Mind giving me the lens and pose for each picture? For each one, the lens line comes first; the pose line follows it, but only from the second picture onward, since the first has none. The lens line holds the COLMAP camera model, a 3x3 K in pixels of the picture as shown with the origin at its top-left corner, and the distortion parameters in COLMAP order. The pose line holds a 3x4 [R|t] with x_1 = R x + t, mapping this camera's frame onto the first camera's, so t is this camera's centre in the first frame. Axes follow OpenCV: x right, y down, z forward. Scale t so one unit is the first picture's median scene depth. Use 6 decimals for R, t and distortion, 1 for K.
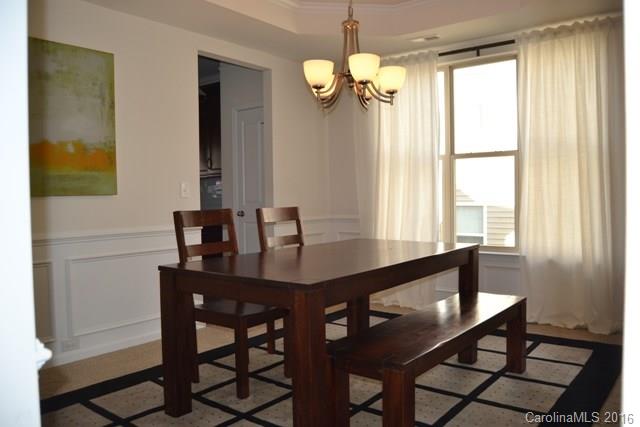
lens RADIAL K [[510.1, 0, 317.1], [0, 510.1, 212.8], [0, 0, 1]] dist [-0.072563, 0.025891]
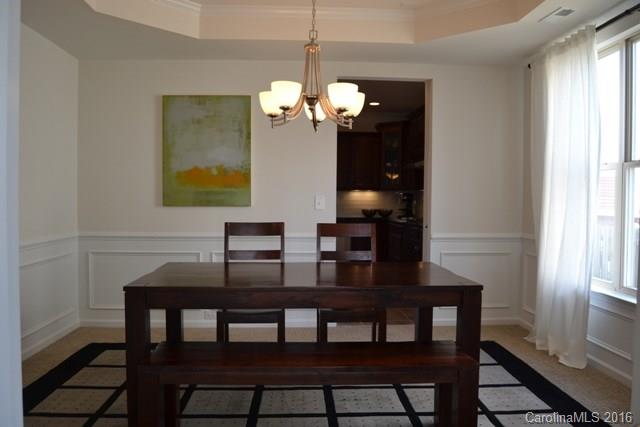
lens RADIAL K [[510.1, 0, 318.3], [0, 510.1, 213.9], [0, 0, 1]] dist [-0.072563, 0.025891]
pose [[0.668630, 0.041159, -0.742456, 0.691336], [-0.041727, 0.998970, 0.017801, -0.047297], [0.742424, 0.019078, 0.669659, 0.273310]]
